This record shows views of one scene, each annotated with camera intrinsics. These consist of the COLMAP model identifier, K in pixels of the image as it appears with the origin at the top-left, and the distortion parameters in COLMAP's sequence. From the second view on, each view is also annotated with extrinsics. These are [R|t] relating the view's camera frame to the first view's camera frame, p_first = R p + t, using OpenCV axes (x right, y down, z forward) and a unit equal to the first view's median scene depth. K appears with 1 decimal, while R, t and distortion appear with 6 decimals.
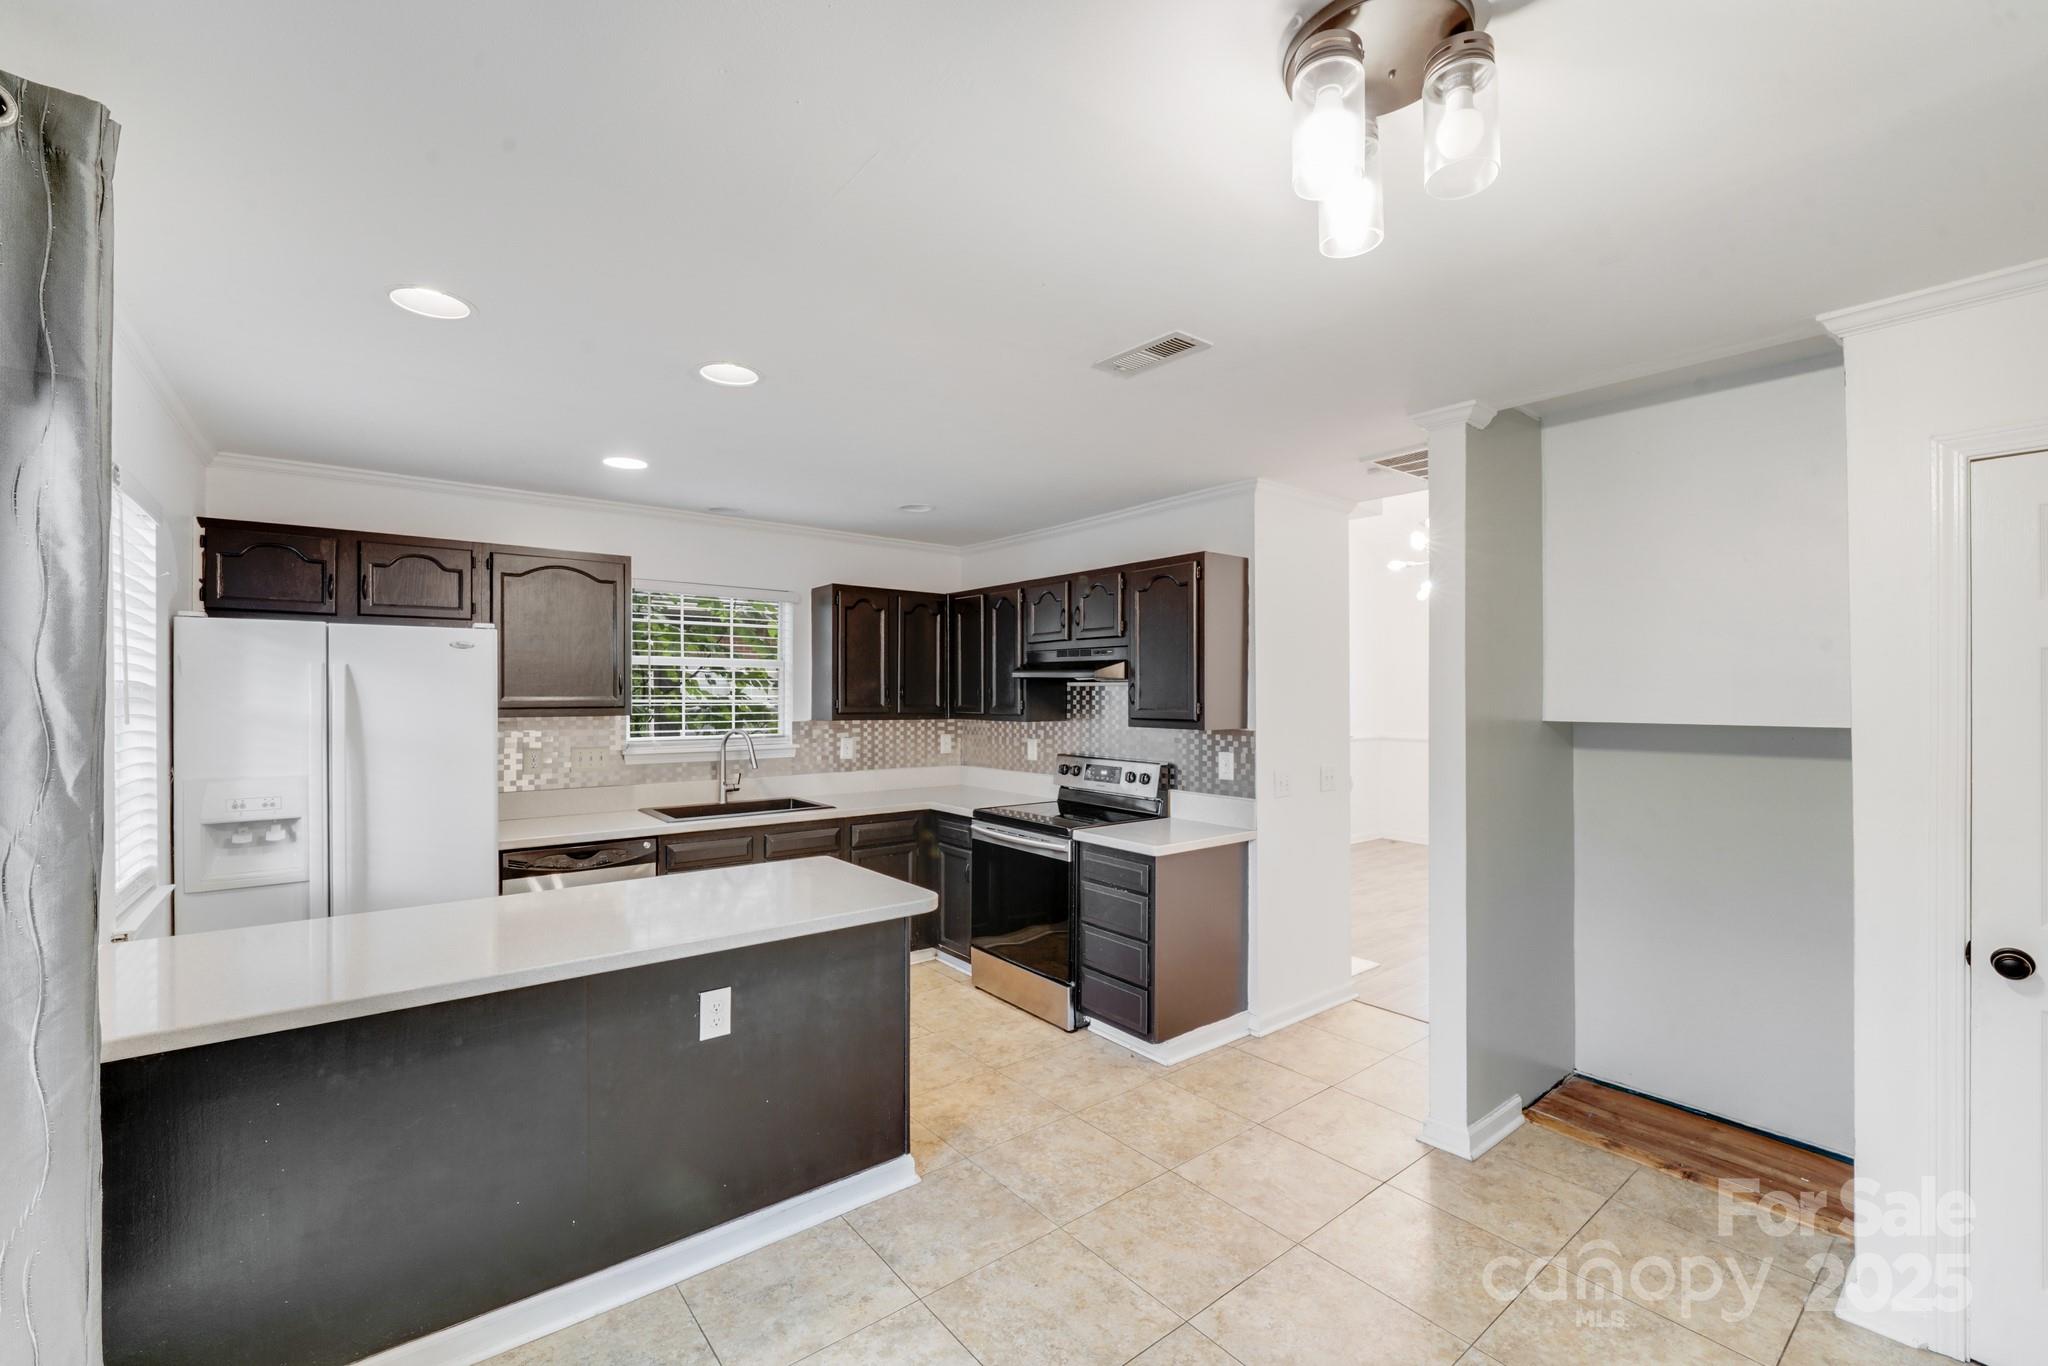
lens RADIAL K [[841.5, 0, 1021.9], [0, 841.5, 698.2], [0, 0, 1]] dist [-0.001340, -0.000225]
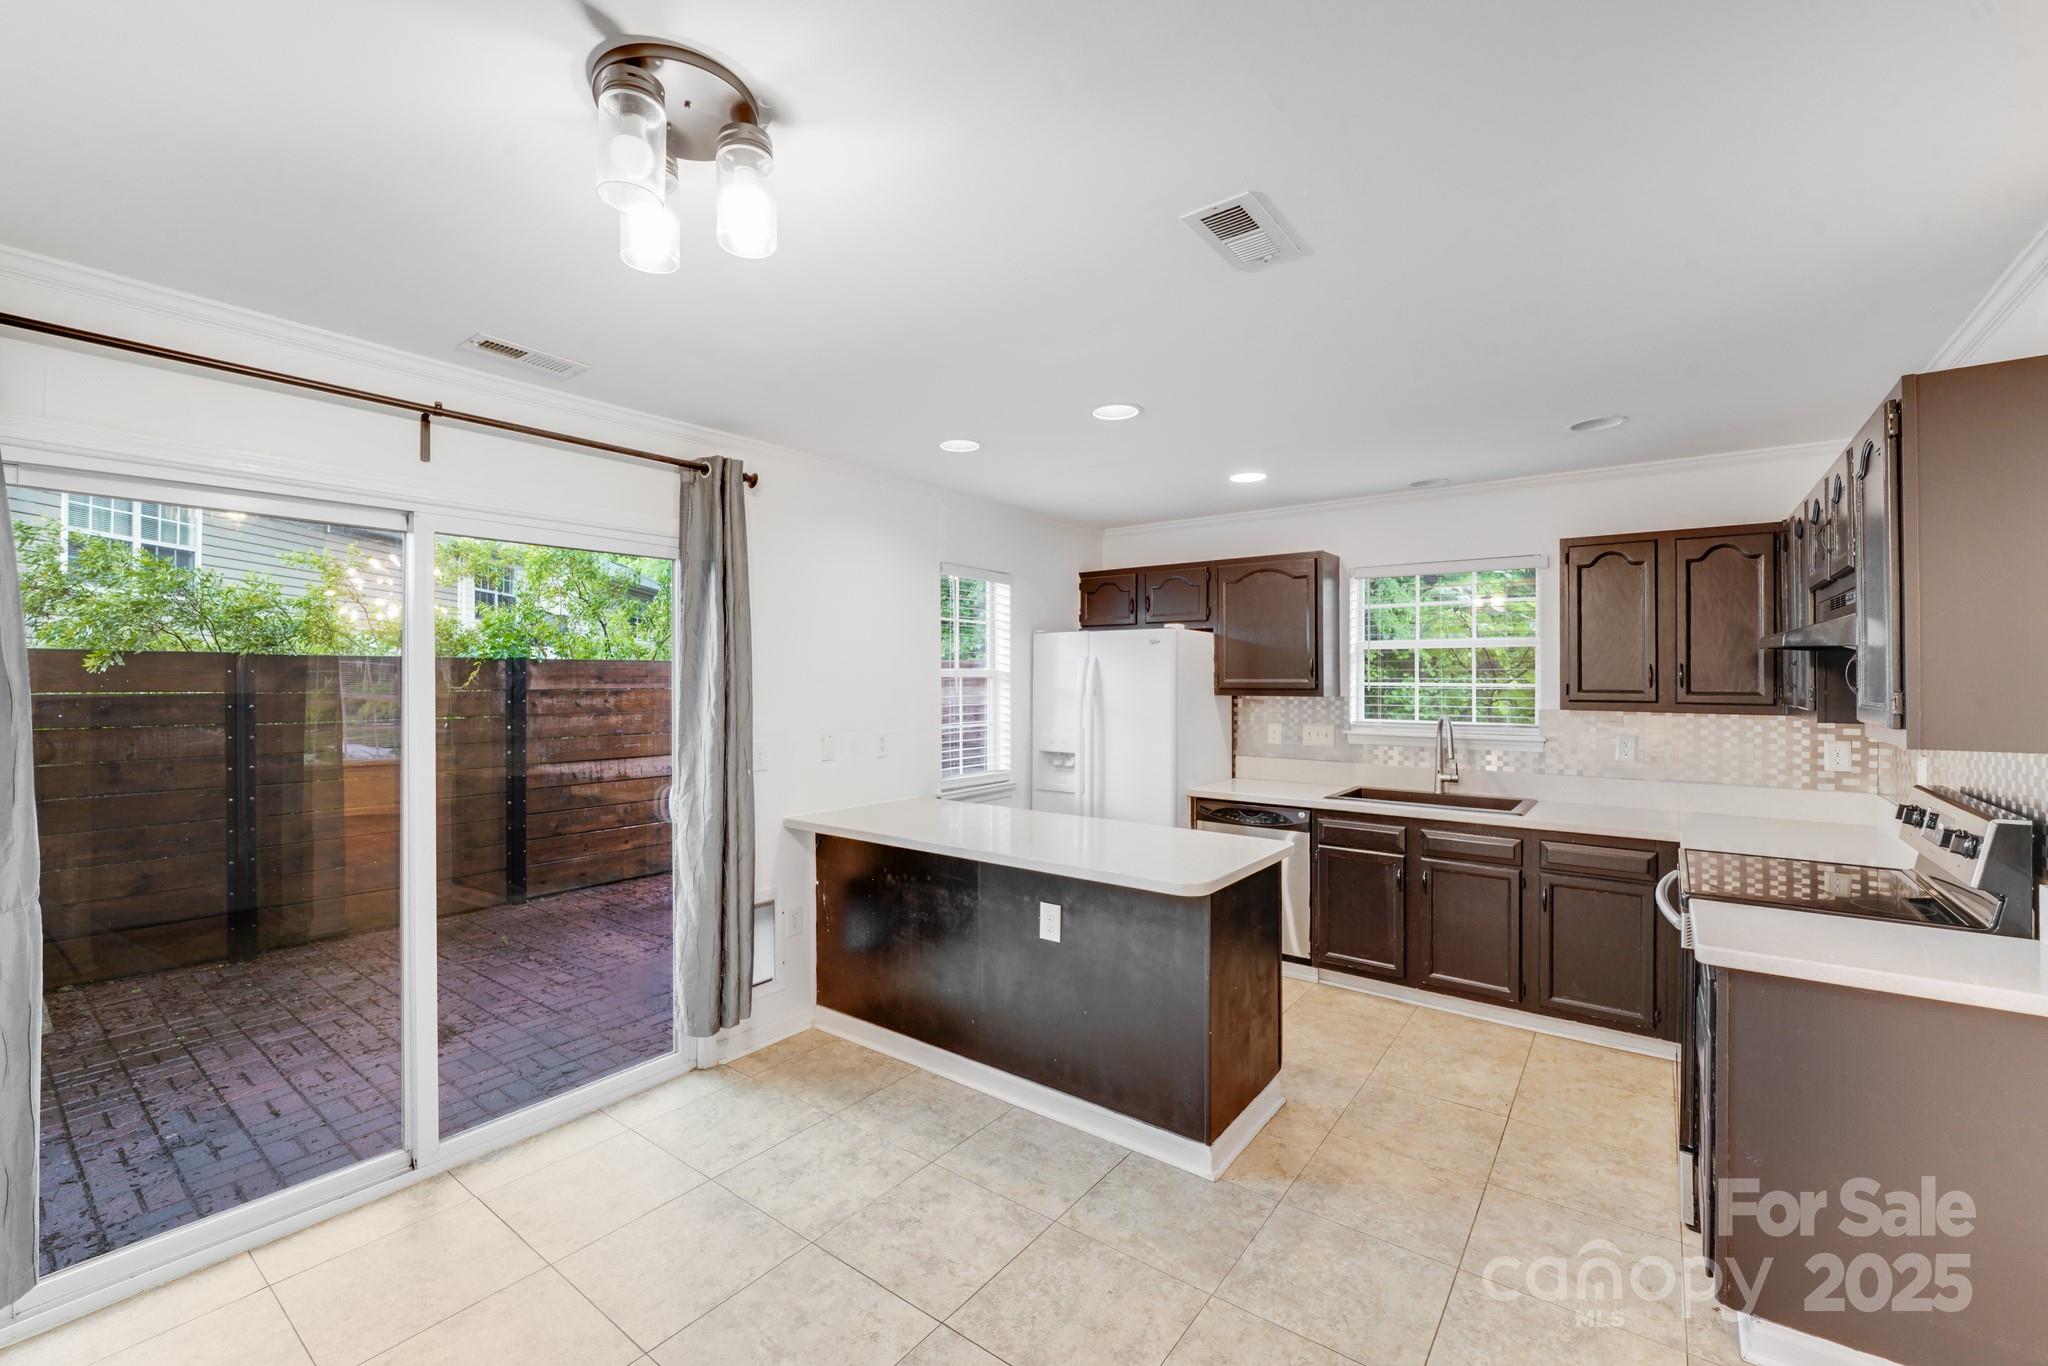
lens RADIAL K [[843.4, 0, 1024.0], [0, 843.4, 683.0], [0, 0, 1]] dist [-0.003340, -0.002183]
pose [[0.257998, 0.003020, -0.966141, 0.687279], [-0.006753, 0.999976, 0.001323, 0.005932], [0.966122, 0.006183, 0.258012, 0.494574]]
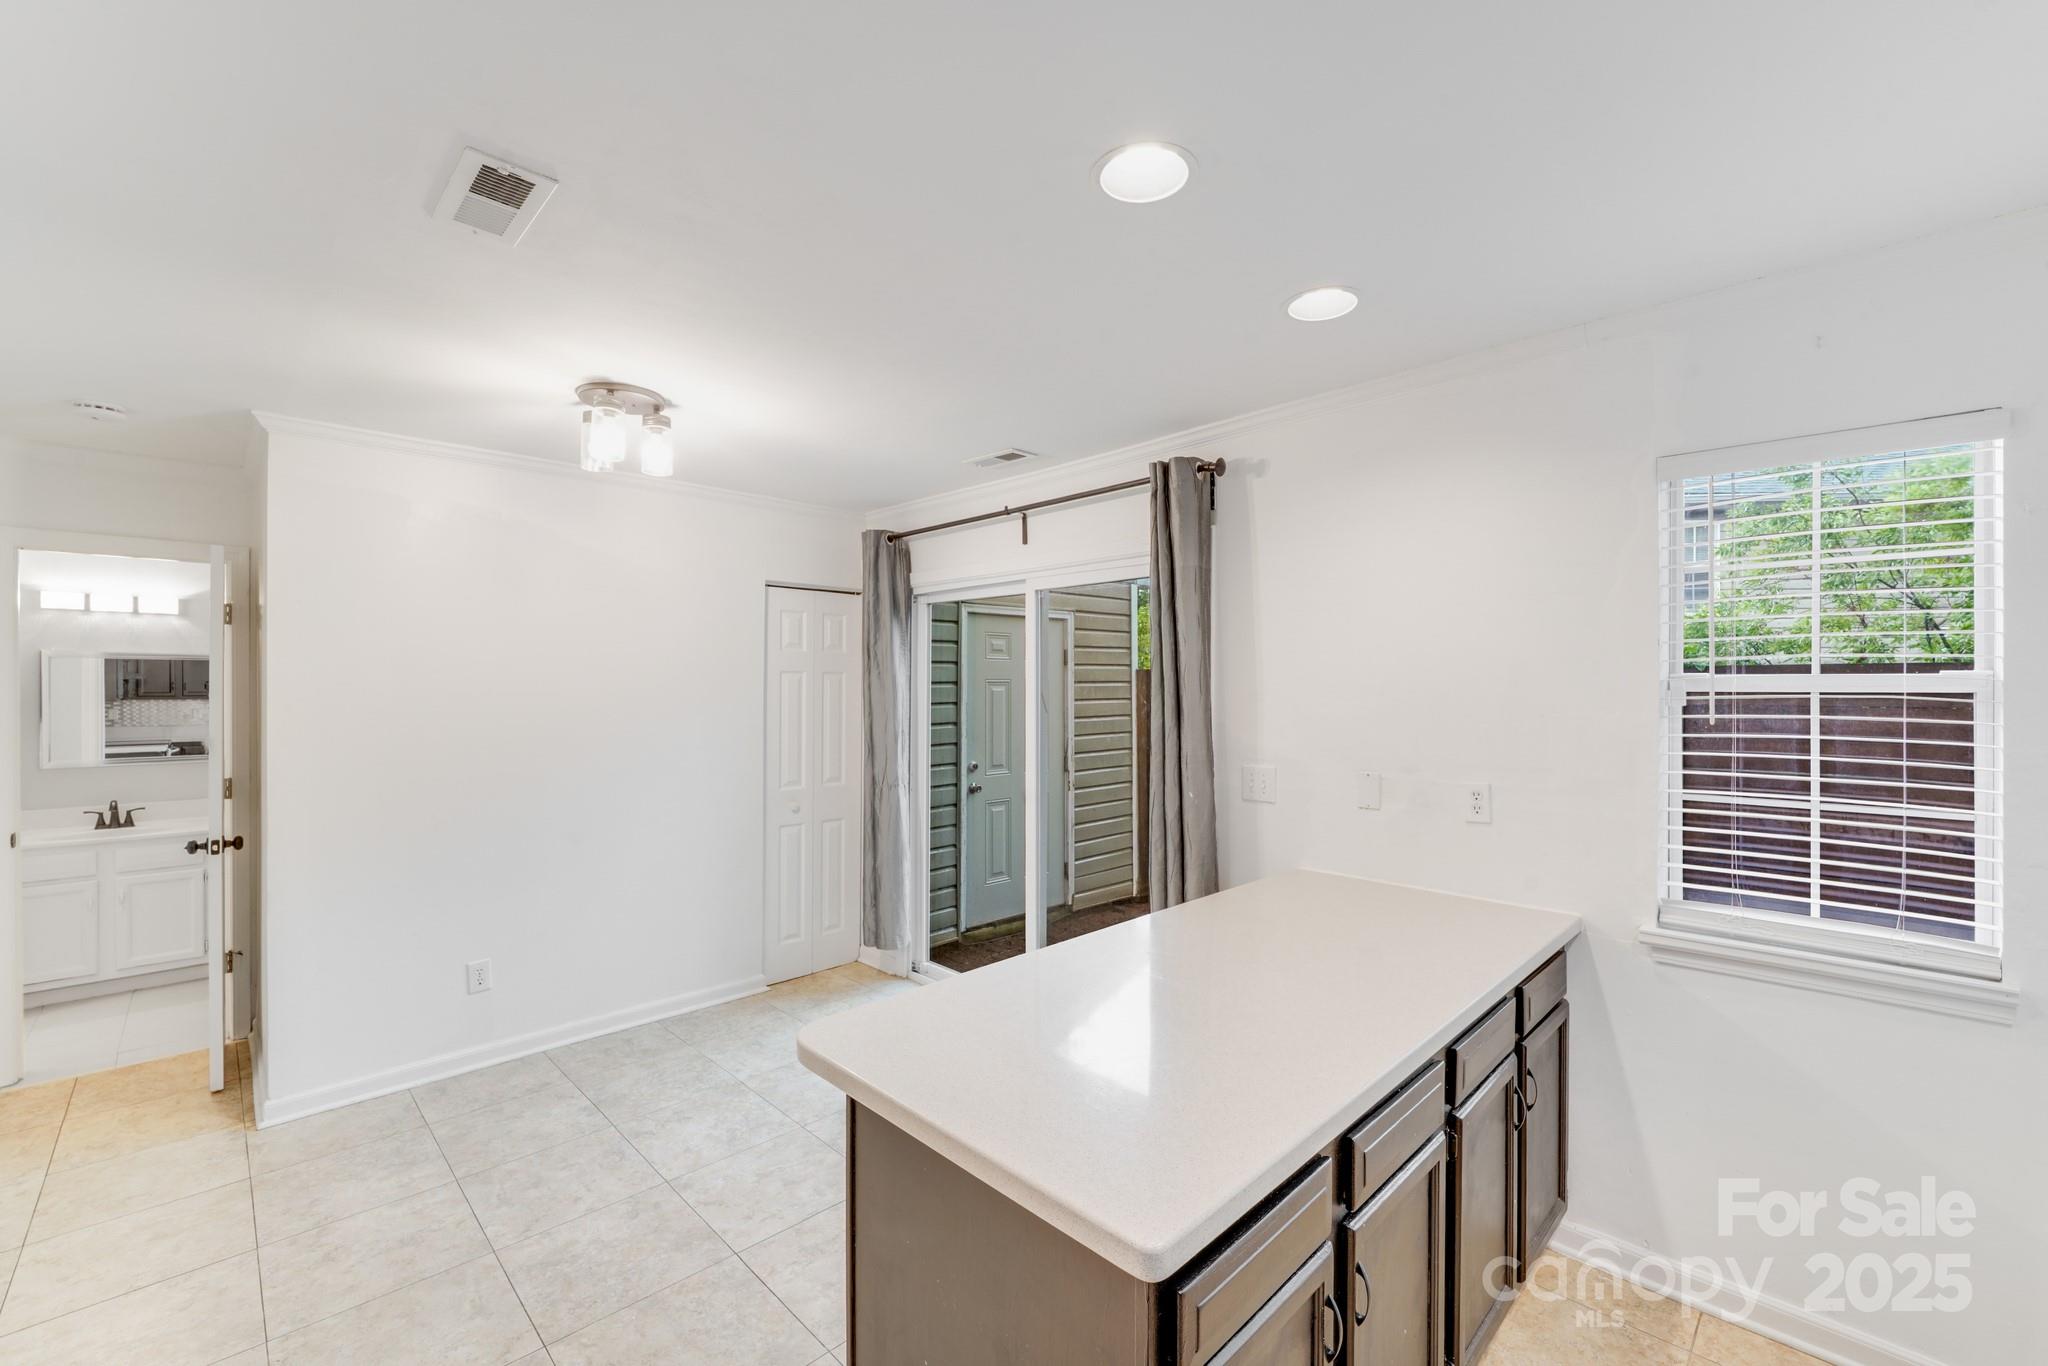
lens RADIAL K [[843.4, 0, 1024.0], [0, 843.4, 683.0], [0, 0, 1]] dist [-0.003340, -0.002183]
pose [[-0.994599, -0.001526, -0.103778, -0.173753], [-0.002575, 0.999947, 0.009978, -0.016341], [0.103757, 0.010191, -0.994550, 1.414545]]
